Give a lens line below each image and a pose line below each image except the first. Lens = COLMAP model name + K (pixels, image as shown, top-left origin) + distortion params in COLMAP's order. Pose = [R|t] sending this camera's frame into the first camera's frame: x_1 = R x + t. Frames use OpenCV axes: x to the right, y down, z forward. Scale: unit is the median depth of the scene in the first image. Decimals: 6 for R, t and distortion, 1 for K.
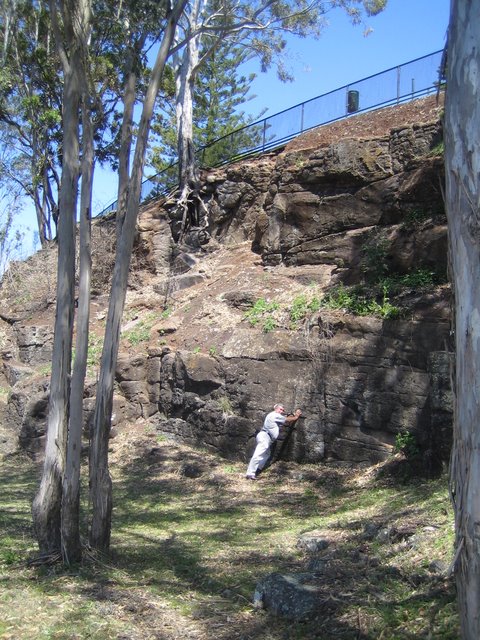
lens RADIAL K [[671.8, 0, 240.0], [0, 671.8, 320.0], [0, 0, 1]] dist [-0.150081, 0.172801]
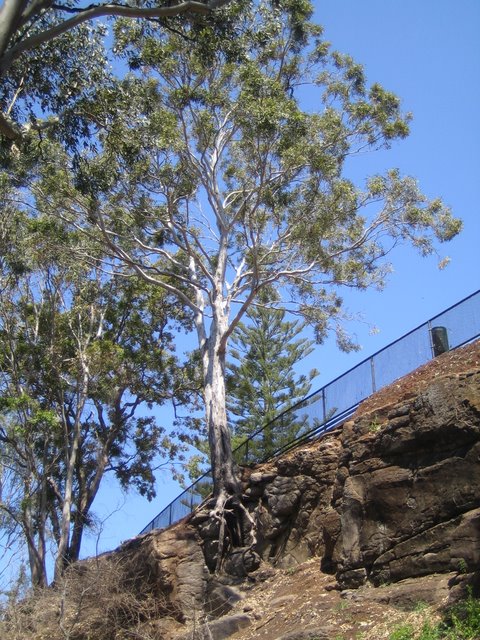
lens RADIAL K [[810.4, 0, 240.0], [0, 810.4, 320.0], [0, 0, 1]] dist [-0.139587, 0.082473]
pose [[0.991537, -0.109323, -0.070023, 0.018487], [0.068286, 0.897892, -0.434887, 0.009782], [0.110417, 0.426425, 0.897758, 0.168353]]
